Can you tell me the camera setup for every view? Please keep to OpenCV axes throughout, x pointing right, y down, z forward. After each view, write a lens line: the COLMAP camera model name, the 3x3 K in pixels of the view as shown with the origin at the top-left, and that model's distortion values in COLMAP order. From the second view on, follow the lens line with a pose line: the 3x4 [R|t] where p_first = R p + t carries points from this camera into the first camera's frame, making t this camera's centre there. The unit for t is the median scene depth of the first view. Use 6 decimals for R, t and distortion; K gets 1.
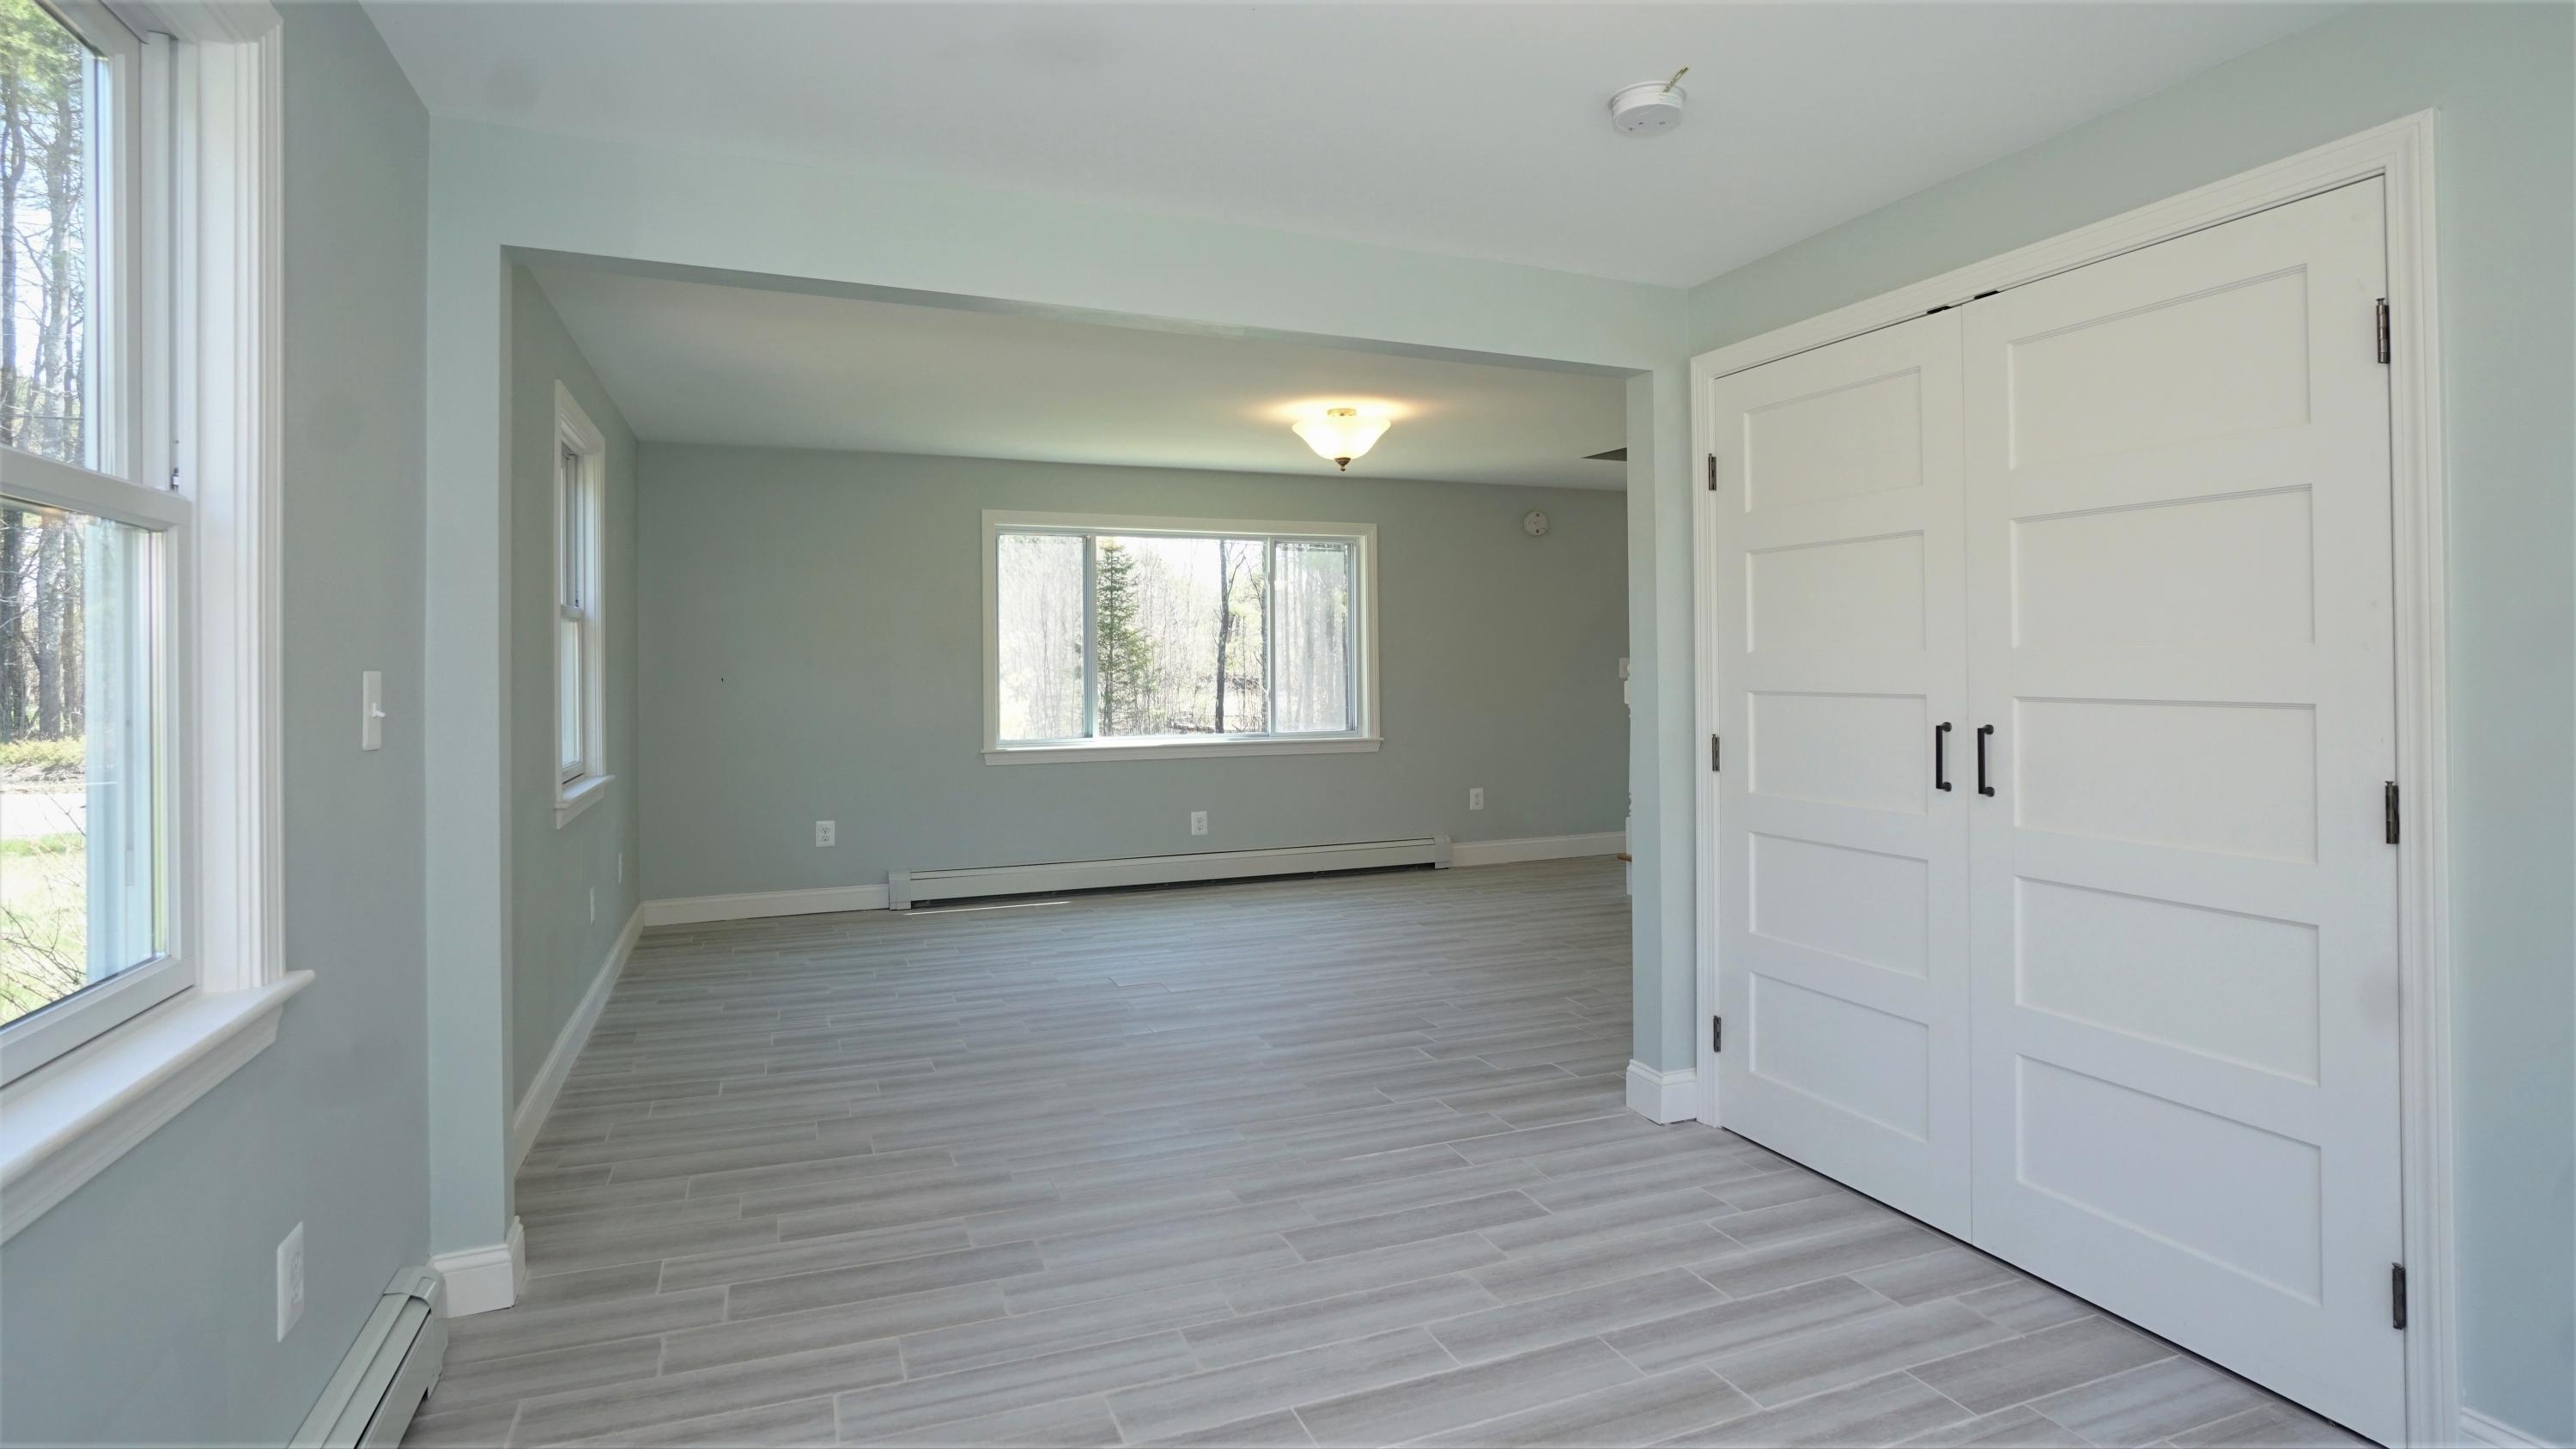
lens RADIAL K [[1223.0, 0, 1254.5], [0, 1223.0, 668.0], [0, 0, 1]] dist [-0.005627, 0.001323]
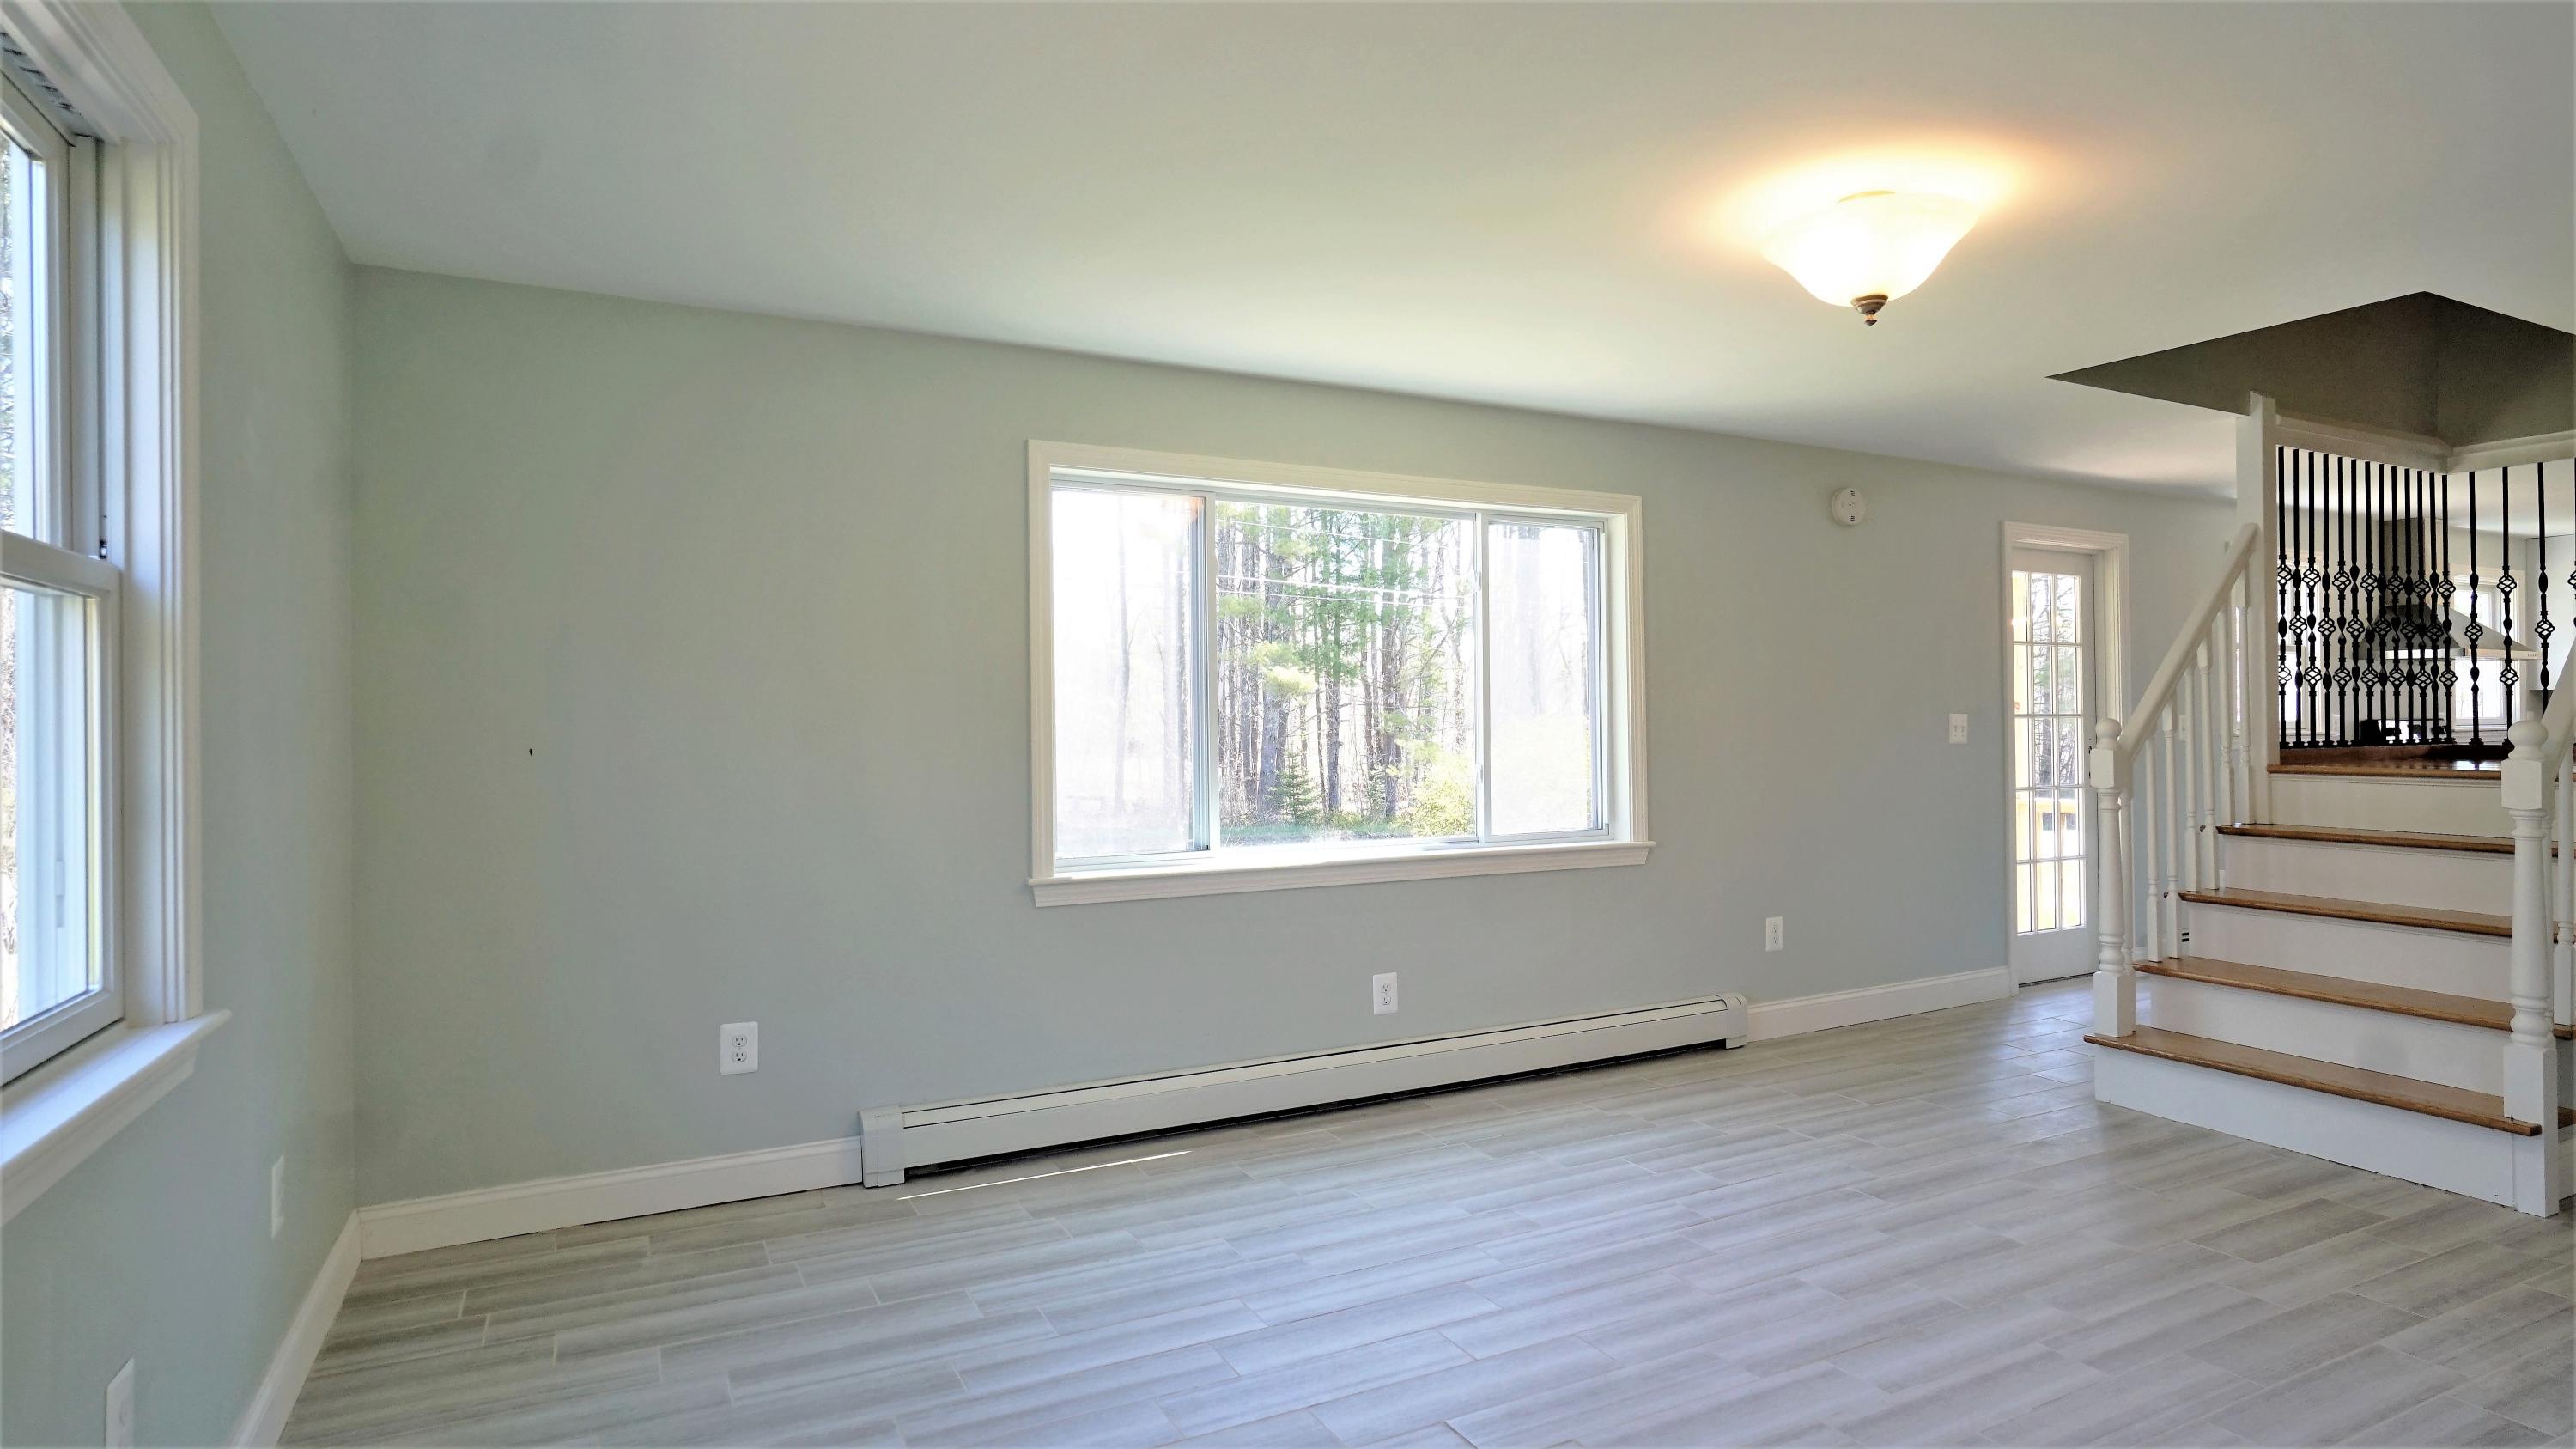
lens RADIAL K [[1360.5, 0, 1296.6], [0, 1360.5, 727.0], [0, 0, 1]] dist [-0.027457, 0.014971]
pose [[0.994863, -0.000021, 0.101232, -0.166205], [0.000238, 0.999998, -0.002125, 0.000594], [-0.101232, 0.002138, 0.994861, 0.386369]]
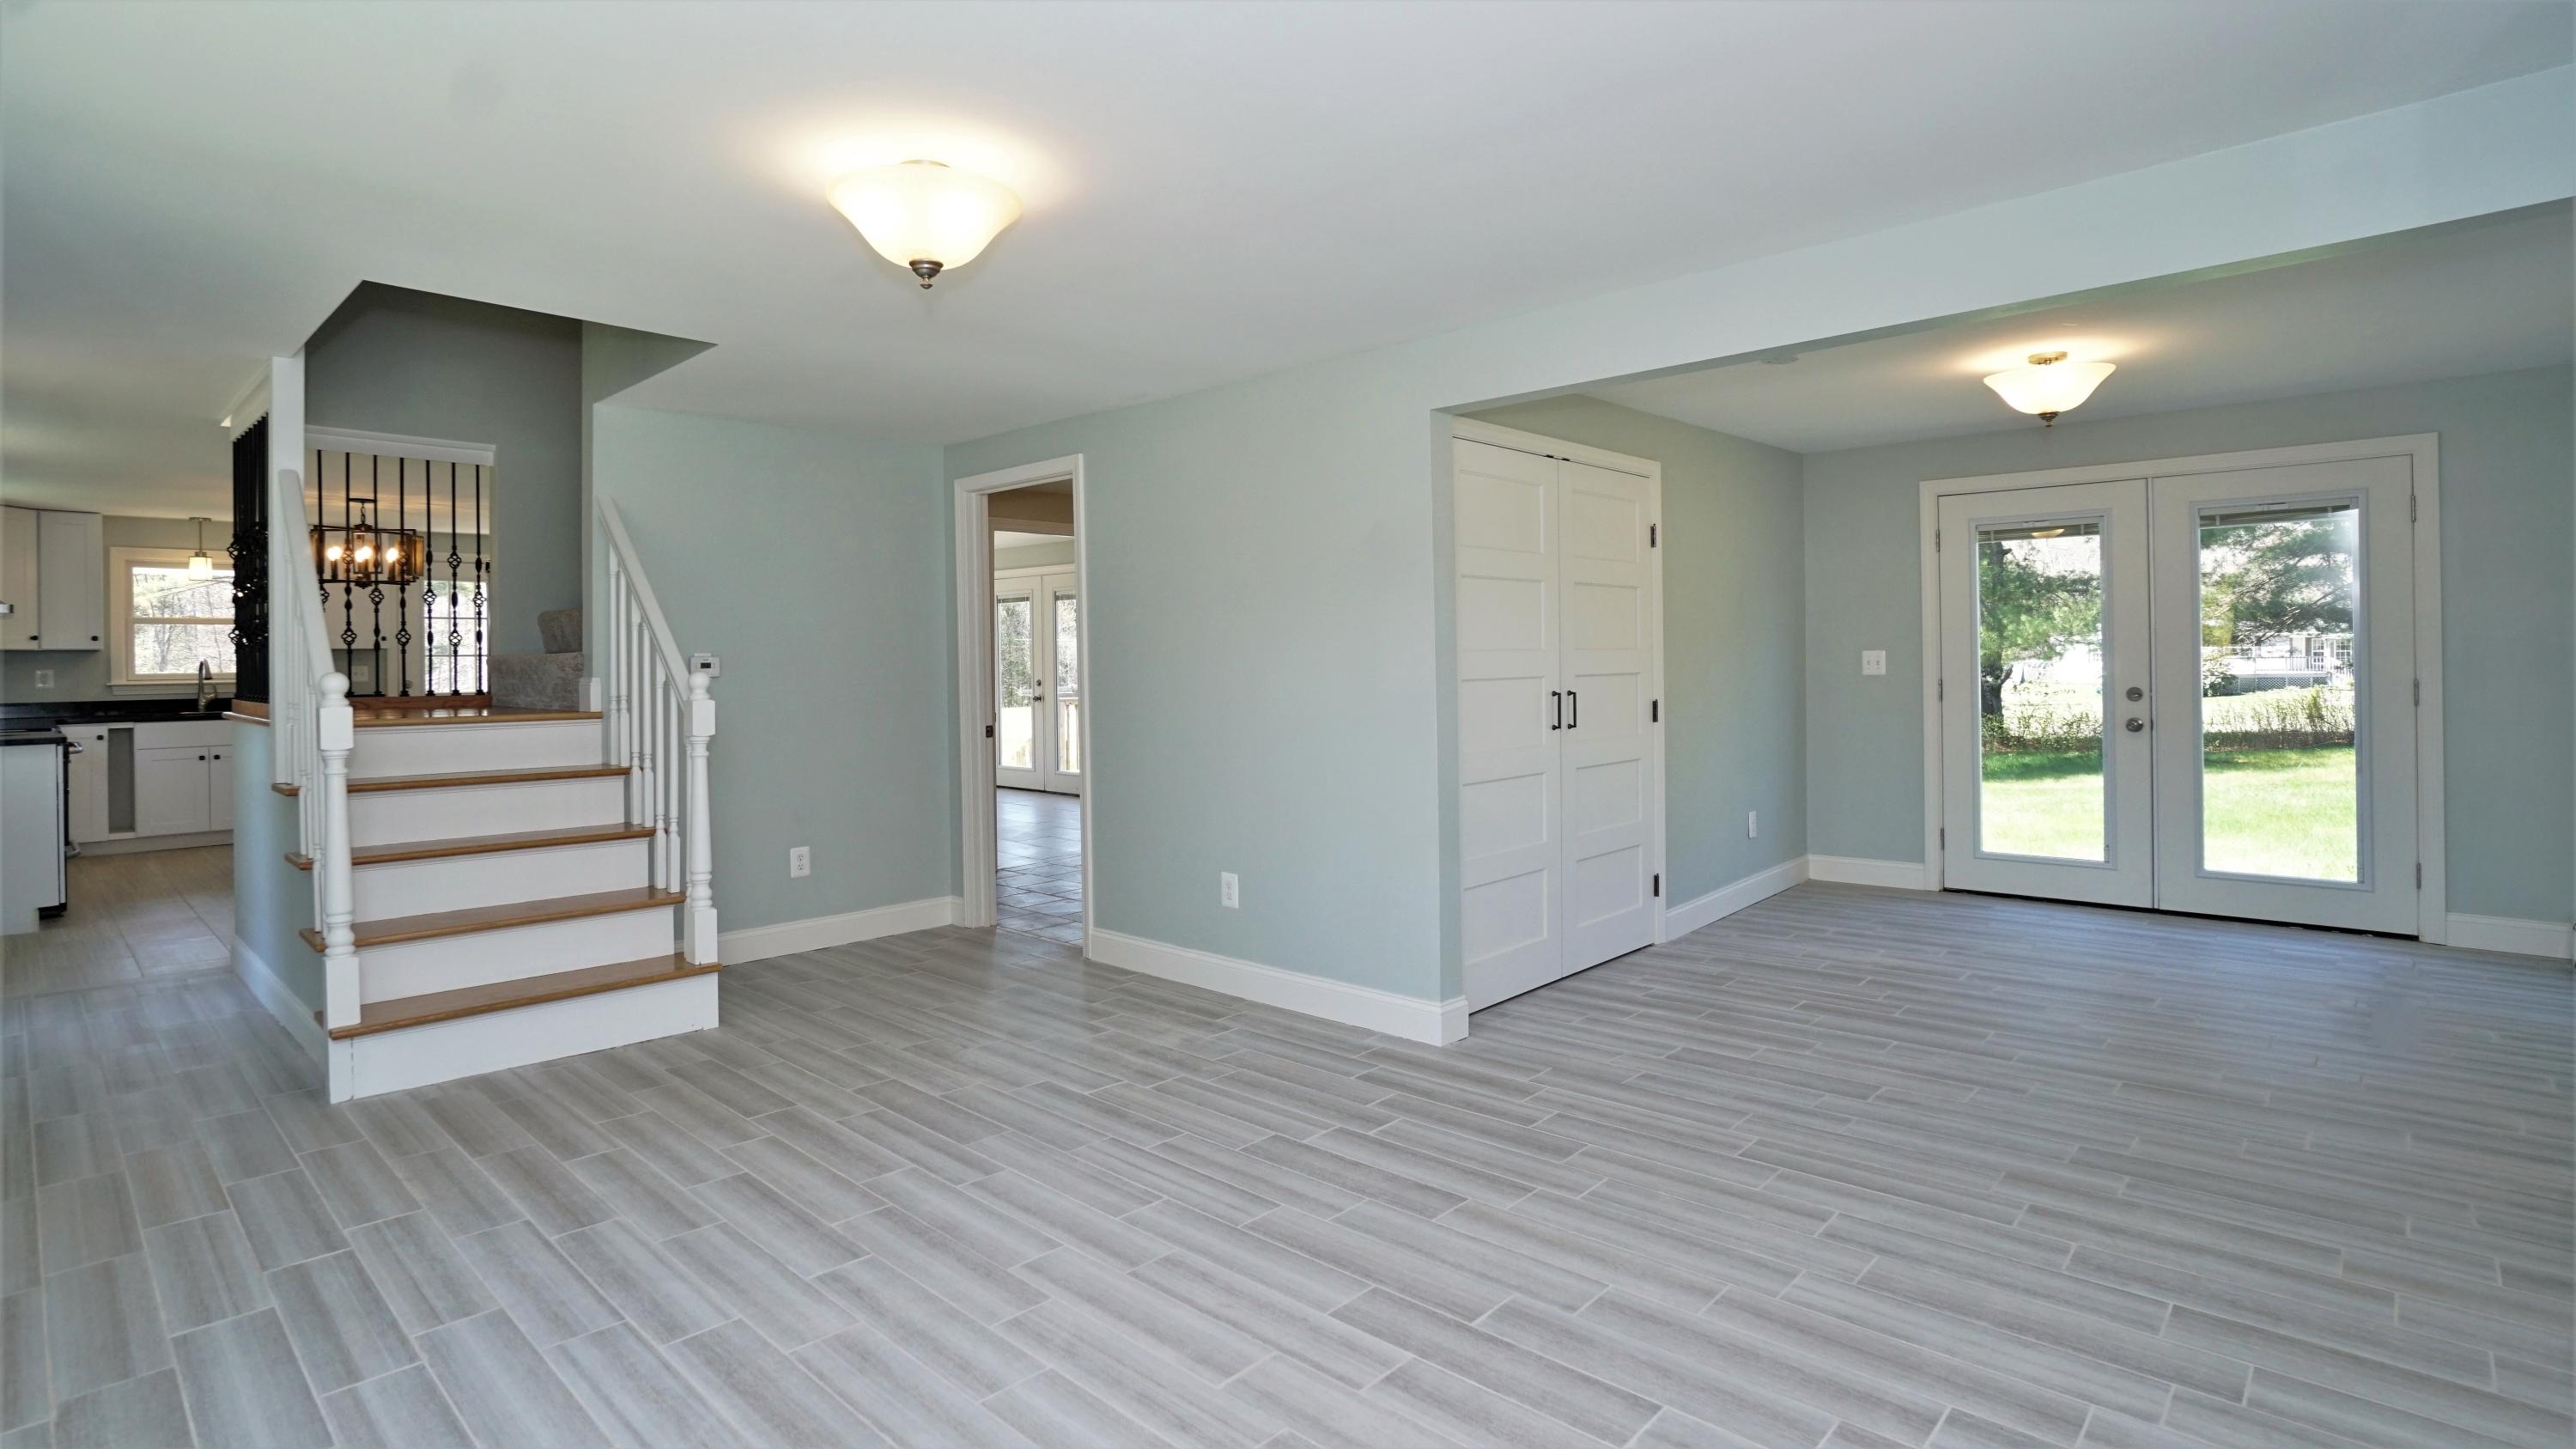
lens RADIAL K [[1223.0, 0, 1259.0], [0, 1223.0, 674.2], [0, 0, 1]] dist [-0.005627, 0.001323]
pose [[-0.430231, 0.008635, 0.902678, -0.318570], [0.008405, 0.999949, -0.005559, 0.003128], [-0.902680, 0.005195, -0.430282, 0.776534]]
